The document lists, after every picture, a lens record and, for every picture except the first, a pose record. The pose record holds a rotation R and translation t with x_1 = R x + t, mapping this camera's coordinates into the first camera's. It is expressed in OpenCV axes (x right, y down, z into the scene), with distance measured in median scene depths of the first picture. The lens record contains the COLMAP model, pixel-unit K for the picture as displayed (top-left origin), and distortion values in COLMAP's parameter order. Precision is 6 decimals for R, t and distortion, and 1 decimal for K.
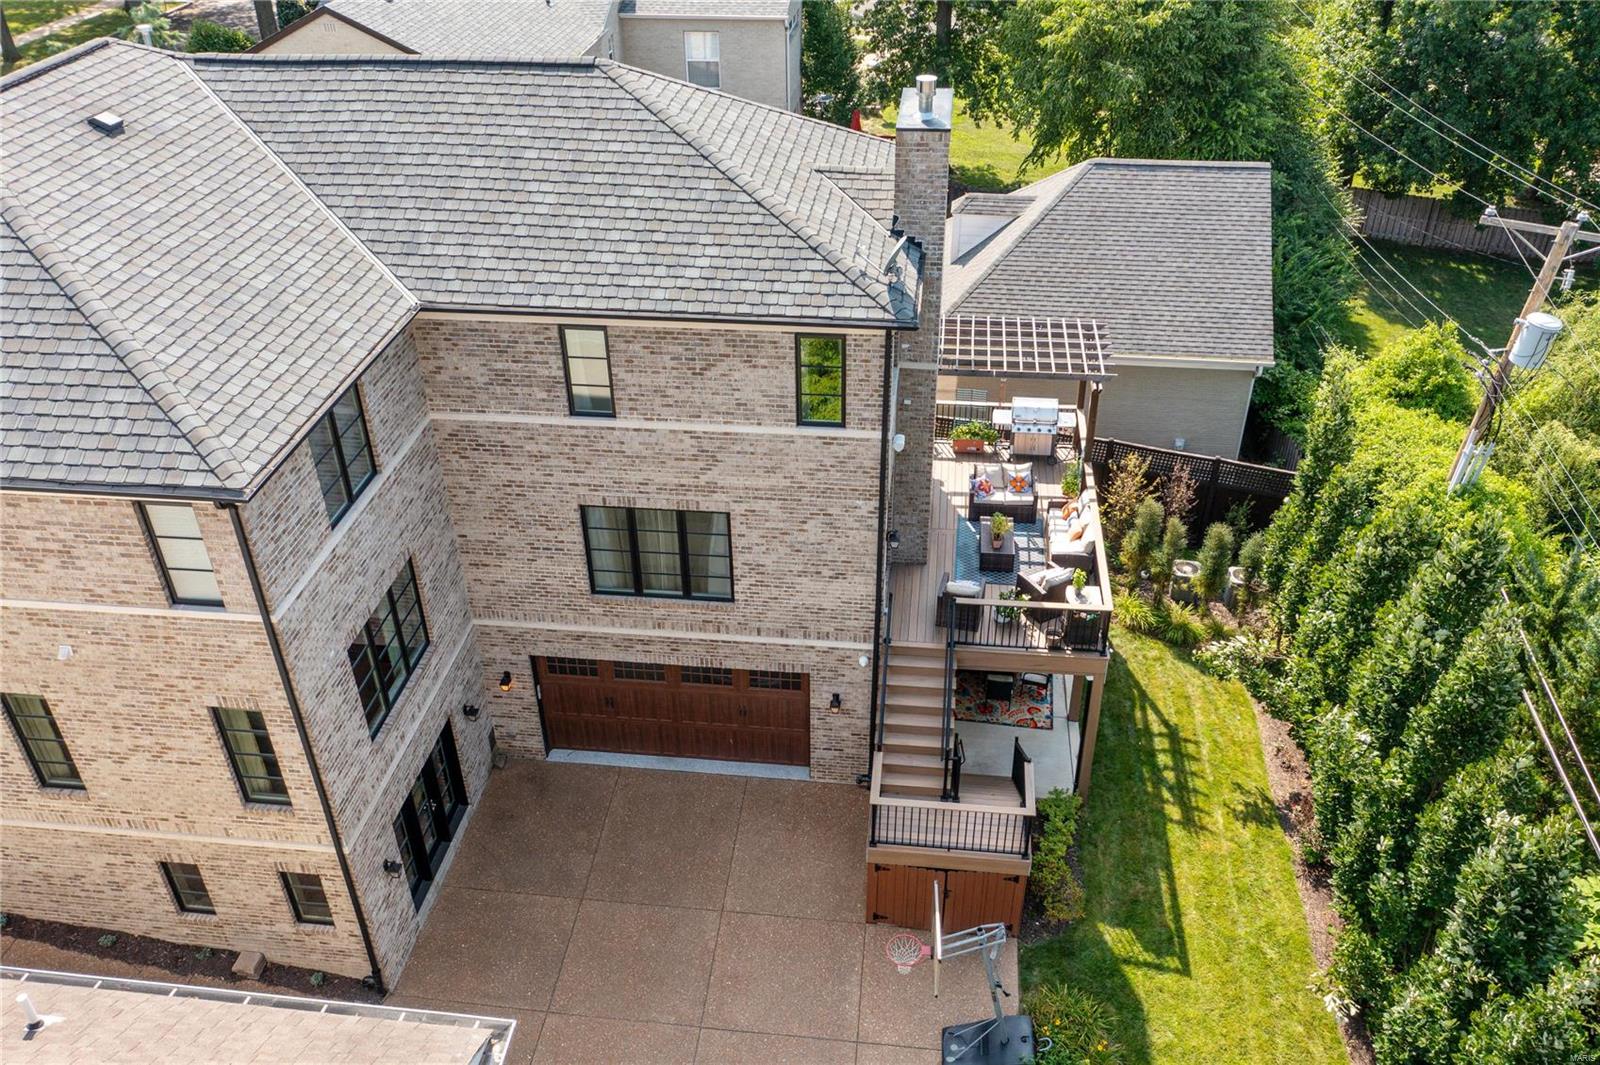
lens RADIAL K [[1259.9, 0, 800.0], [0, 1259.9, 532.5], [0, 0, 1]] dist [-0.000408, -0.001224]
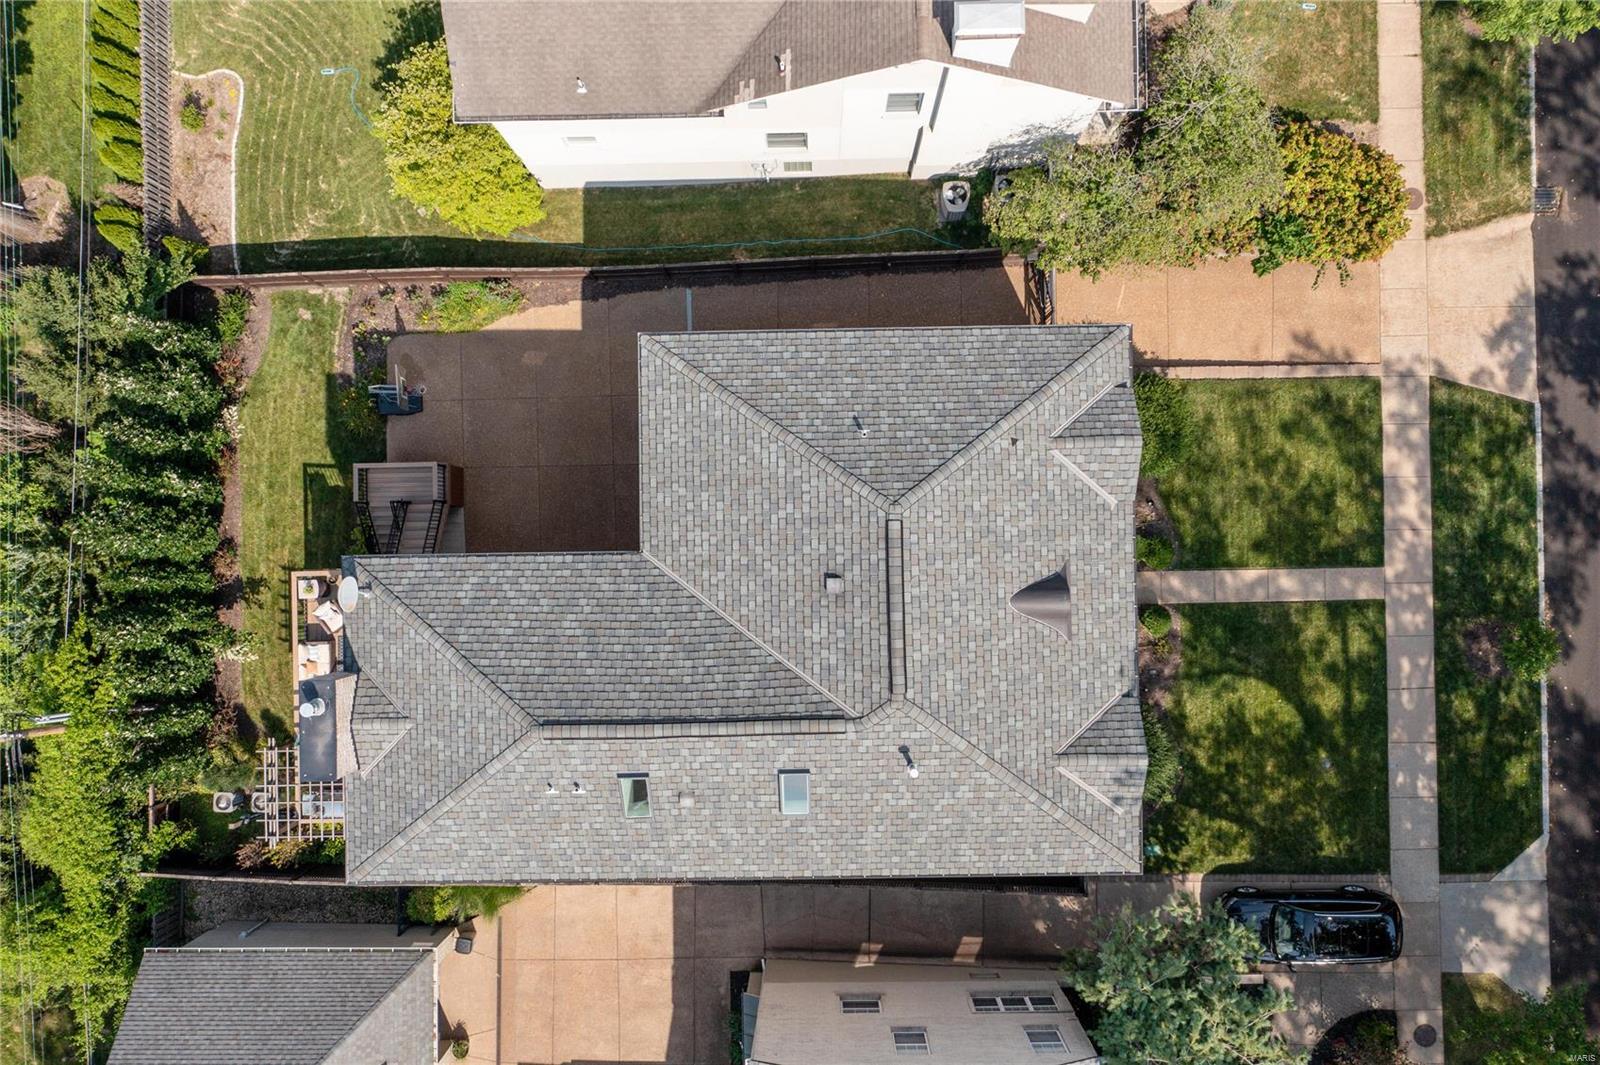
lens RADIAL K [[1259.9, 0, 800.0], [0, 1259.9, 532.5], [0, 0, 1]] dist [-0.000408, -0.001224]
pose [[-0.990524, 0.136016, 0.019014, -0.508828], [-0.055851, -0.525412, 0.849013, -1.481579], [0.125470, 0.839906, 0.528030, 0.119159]]
